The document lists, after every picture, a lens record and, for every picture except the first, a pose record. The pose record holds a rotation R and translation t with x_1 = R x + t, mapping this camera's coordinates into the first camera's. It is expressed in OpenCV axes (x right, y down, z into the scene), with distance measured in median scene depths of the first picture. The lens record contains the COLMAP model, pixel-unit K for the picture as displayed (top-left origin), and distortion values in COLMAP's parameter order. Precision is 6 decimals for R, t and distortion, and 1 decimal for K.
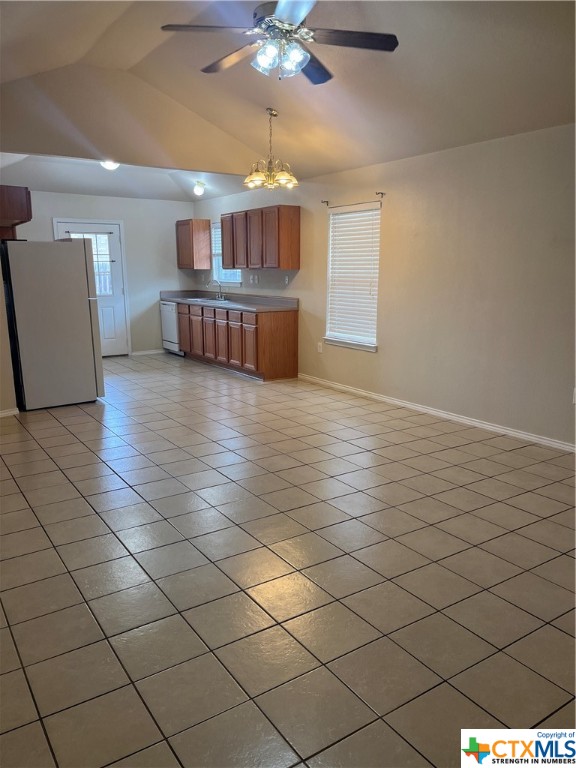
lens RADIAL K [[580.2, 0, 288.8], [0, 580.2, 385.2], [0, 0, 1]] dist [0.020056, -0.010591]
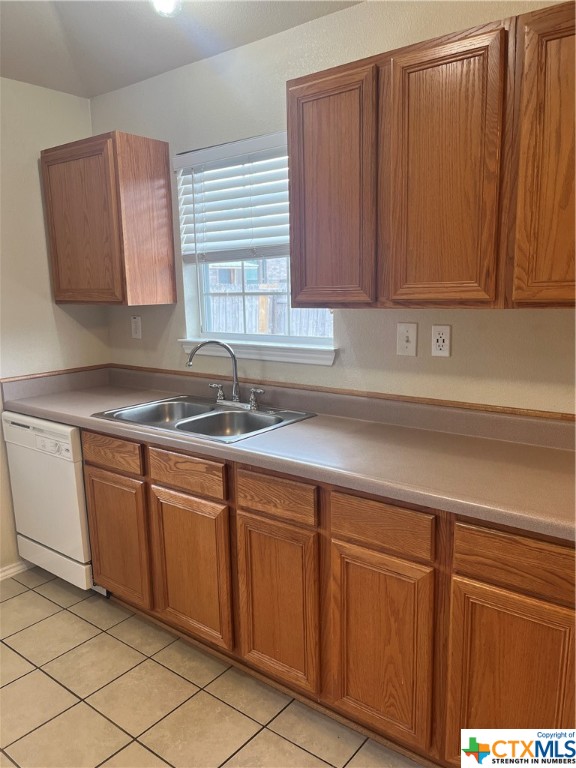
lens RADIAL K [[580.2, 0, 288.2], [0, 580.2, 380.6], [0, 0, 1]] dist [0.020056, -0.010591]
pose [[0.949553, -0.078170, 0.303709, -0.179236], [0.088225, 0.995910, -0.019503, -0.149644], [-0.300942, 0.045314, 0.952565, 0.699863]]
